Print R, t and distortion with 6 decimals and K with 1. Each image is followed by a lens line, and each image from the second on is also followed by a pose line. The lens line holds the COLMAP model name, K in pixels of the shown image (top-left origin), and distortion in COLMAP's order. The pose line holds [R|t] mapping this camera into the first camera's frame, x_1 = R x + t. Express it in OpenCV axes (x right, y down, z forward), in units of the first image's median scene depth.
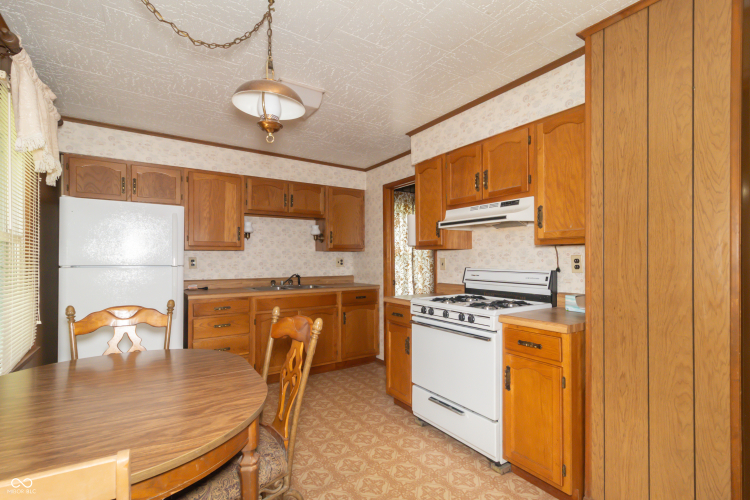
lens RADIAL K [[351.2, 0, 371.4], [0, 351.2, 256.4], [0, 0, 1]] dist [0.008866, -0.001661]
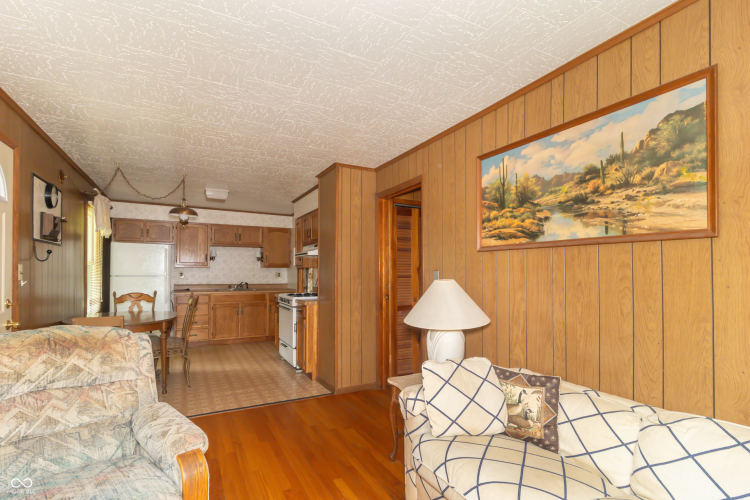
lens RADIAL K [[351.2, 0, 363.9], [0, 351.2, 272.2], [0, 0, 1]] dist [0.008866, -0.001661]
pose [[0.994811, 0.006200, -0.101554, 0.719181], [-0.005382, 0.999951, 0.008325, -0.015174], [0.101601, -0.007736, 0.994795, -0.809632]]
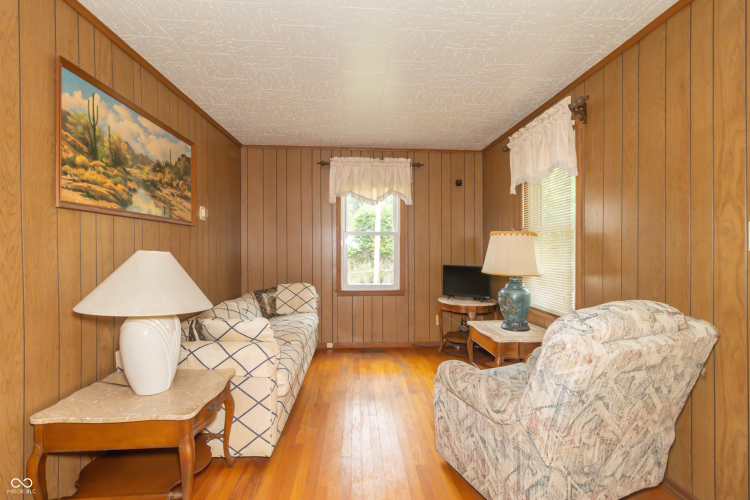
lens RADIAL K [[351.2, 0, 374.1], [0, 351.2, 245.5], [0, 0, 1]] dist [0.008866, -0.001661]
pose [[-0.864897, 0.010816, 0.501833, 0.196540], [0.004542, 0.999896, -0.013723, 0.009158], [-0.501929, -0.009590, -0.864856, 0.352137]]
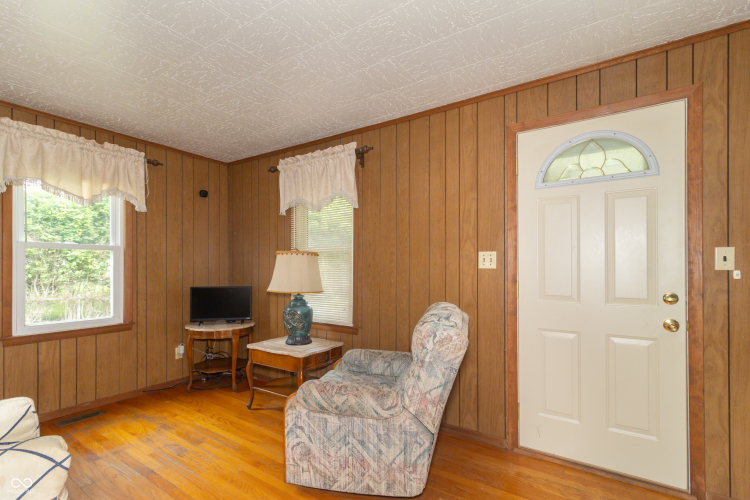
lens RADIAL K [[351.2, 0, 380.9], [0, 351.2, 264.7], [0, 0, 1]] dist [0.008866, -0.001661]
pose [[-0.922038, 0.007692, -0.387022, 0.540585], [0.010686, 0.999927, -0.005585, 0.005607], [0.386951, -0.009285, -0.922053, 0.359877]]
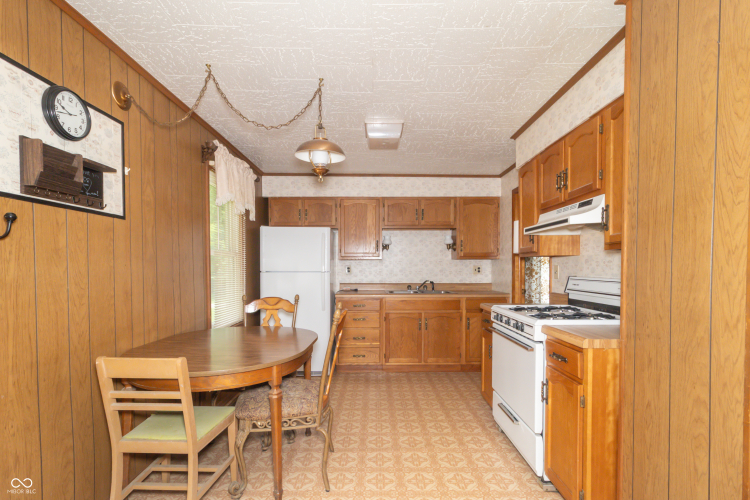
lens RADIAL K [[351.2, 0, 376.6], [0, 351.2, 272.1], [0, 0, 1]] dist [0.008866, -0.001661]
pose [[0.839637, 0.007789, -0.543092, 0.356524], [0.003999, 0.999781, 0.020521, 0.001485], [0.543133, -0.019402, 0.839423, -0.029421]]
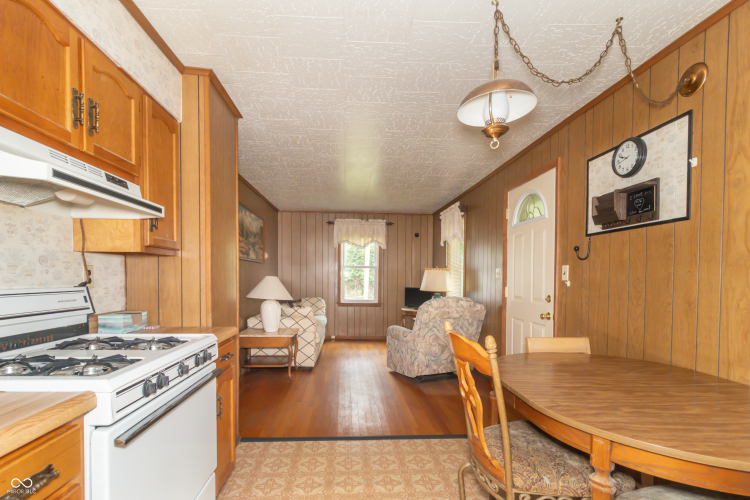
lens RADIAL K [[351.2, 0, 354.3], [0, 351.2, 278.8], [0, 0, 1]] dist [0.008866, -0.001661]
pose [[-0.849886, -0.006421, 0.526928, -0.256213], [-0.007361, 0.999973, 0.000312, 0.016982], [-0.526916, -0.003613, -0.849910, 1.092811]]
